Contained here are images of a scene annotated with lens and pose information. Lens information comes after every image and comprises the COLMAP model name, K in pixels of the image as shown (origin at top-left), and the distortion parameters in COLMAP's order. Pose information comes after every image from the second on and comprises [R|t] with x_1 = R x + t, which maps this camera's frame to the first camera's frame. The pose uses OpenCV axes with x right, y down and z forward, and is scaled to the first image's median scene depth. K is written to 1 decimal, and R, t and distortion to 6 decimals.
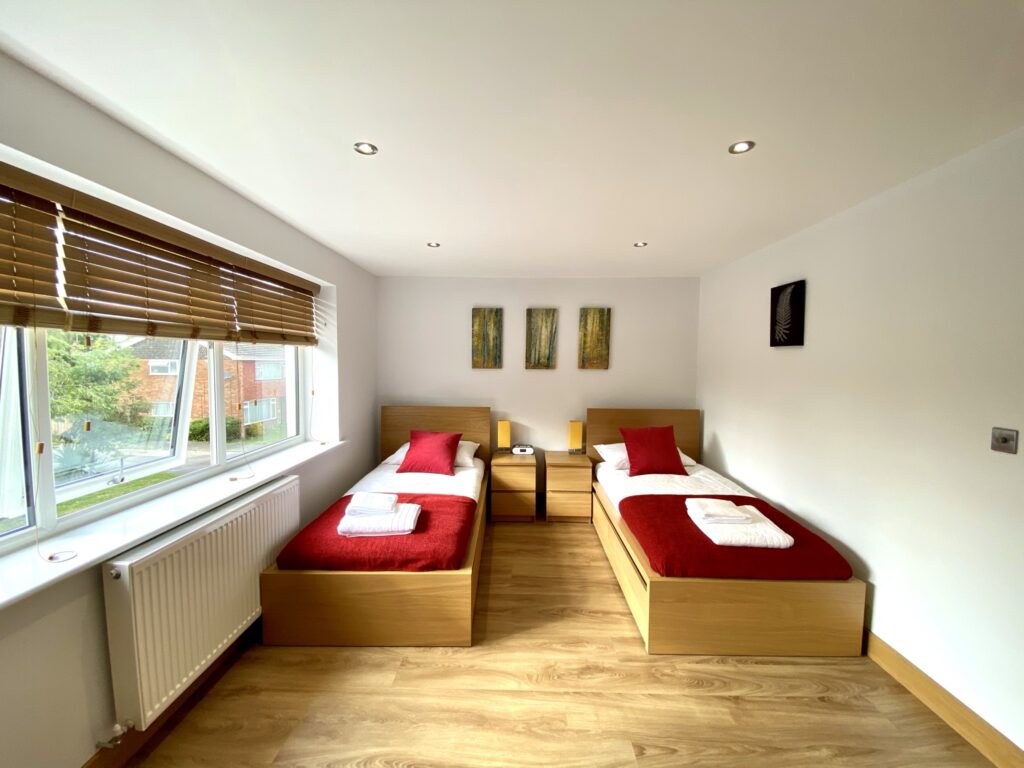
lens RADIAL K [[421.2, 0, 512.0], [0, 421.2, 384.0], [0, 0, 1]] dist [0.000039, -0.000029]
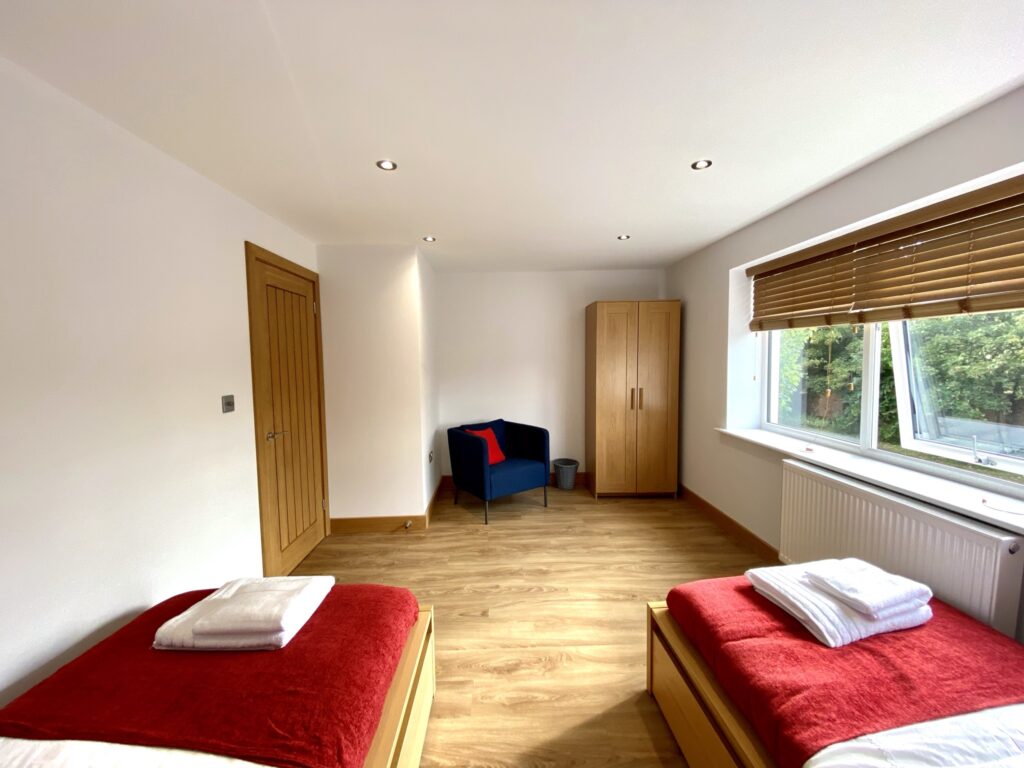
lens RADIAL K [[421.2, 0, 512.0], [0, 421.2, 384.0], [0, 0, 1]] dist [0.000039, -0.000029]
pose [[-0.998798, 0.012270, -0.047464, 0.215076], [0.006373, 0.992454, 0.122450, -0.077699], [0.048609, 0.122000, -0.991339, 1.885816]]
